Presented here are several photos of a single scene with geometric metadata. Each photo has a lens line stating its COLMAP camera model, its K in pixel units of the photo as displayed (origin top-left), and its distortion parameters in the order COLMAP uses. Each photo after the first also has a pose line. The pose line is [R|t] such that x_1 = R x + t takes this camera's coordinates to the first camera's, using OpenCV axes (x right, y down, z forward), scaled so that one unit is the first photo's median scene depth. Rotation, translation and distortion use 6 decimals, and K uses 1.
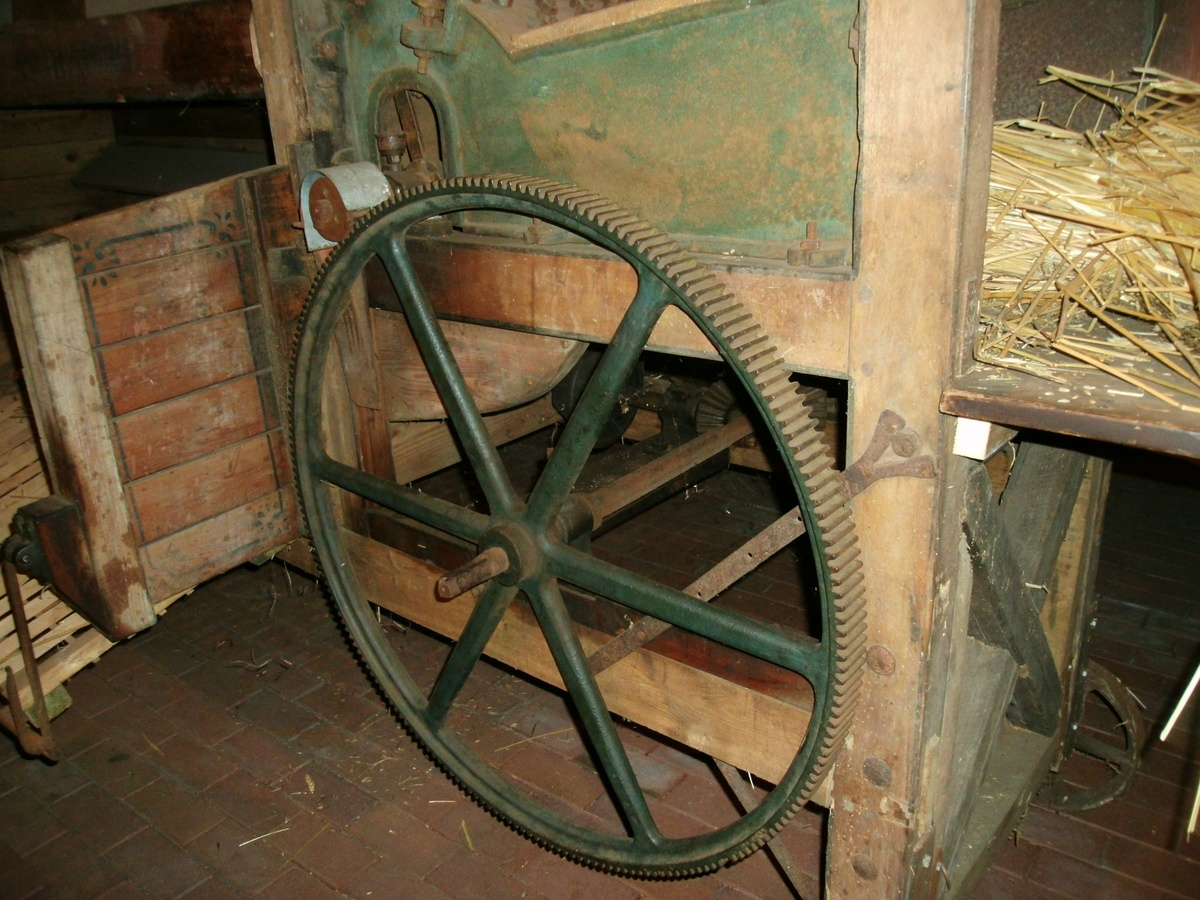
lens RADIAL K [[1001.1, 0, 598.3], [0, 1001.1, 452.9], [0, 0, 1]] dist [-0.041450, -0.049772]
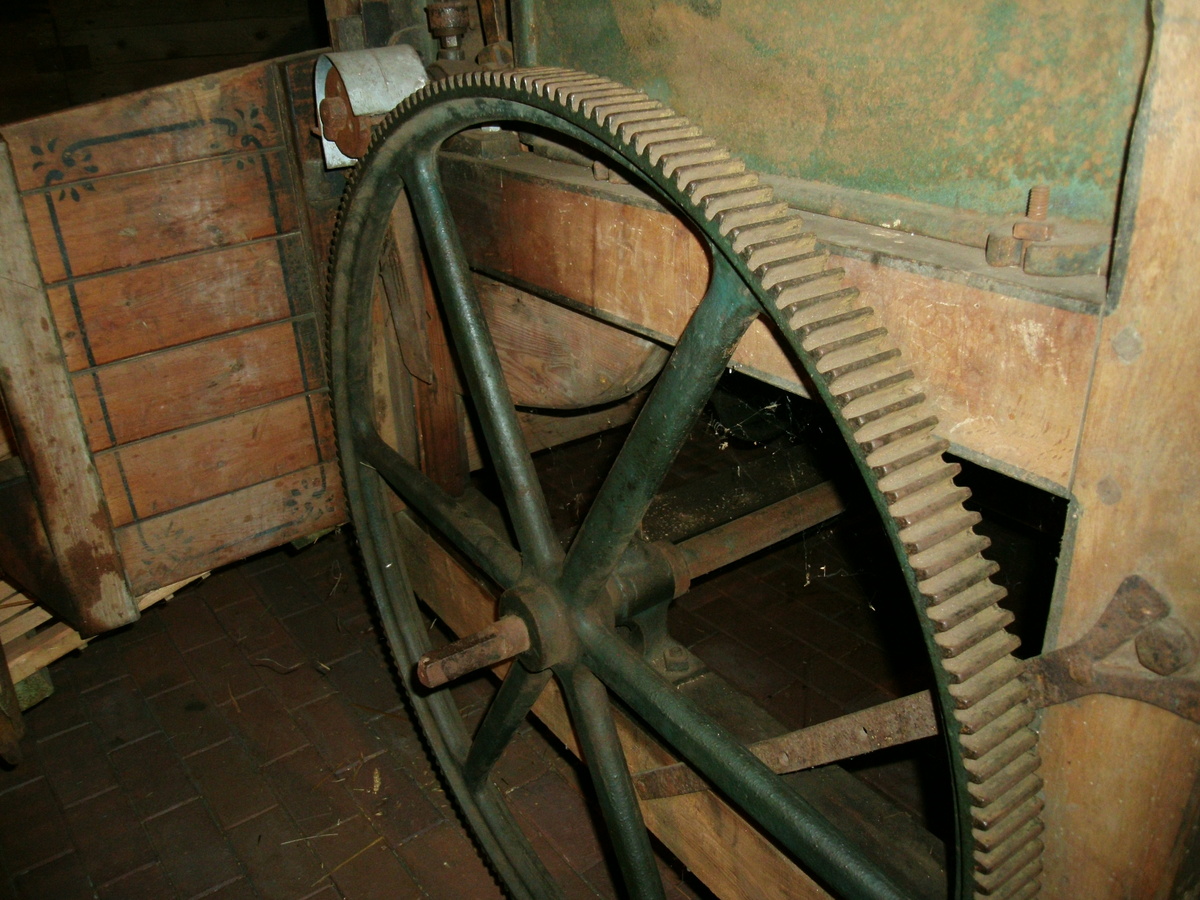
lens RADIAL K [[1001.1, 0, 596.1], [0, 1001.1, 454.7], [0, 0, 1]] dist [-0.041450, -0.049772]
pose [[0.962748, 0.127050, -0.238694, 0.103331], [-0.103953, 0.988806, 0.107033, -0.097529], [0.249620, -0.078233, 0.965178, 0.343914]]
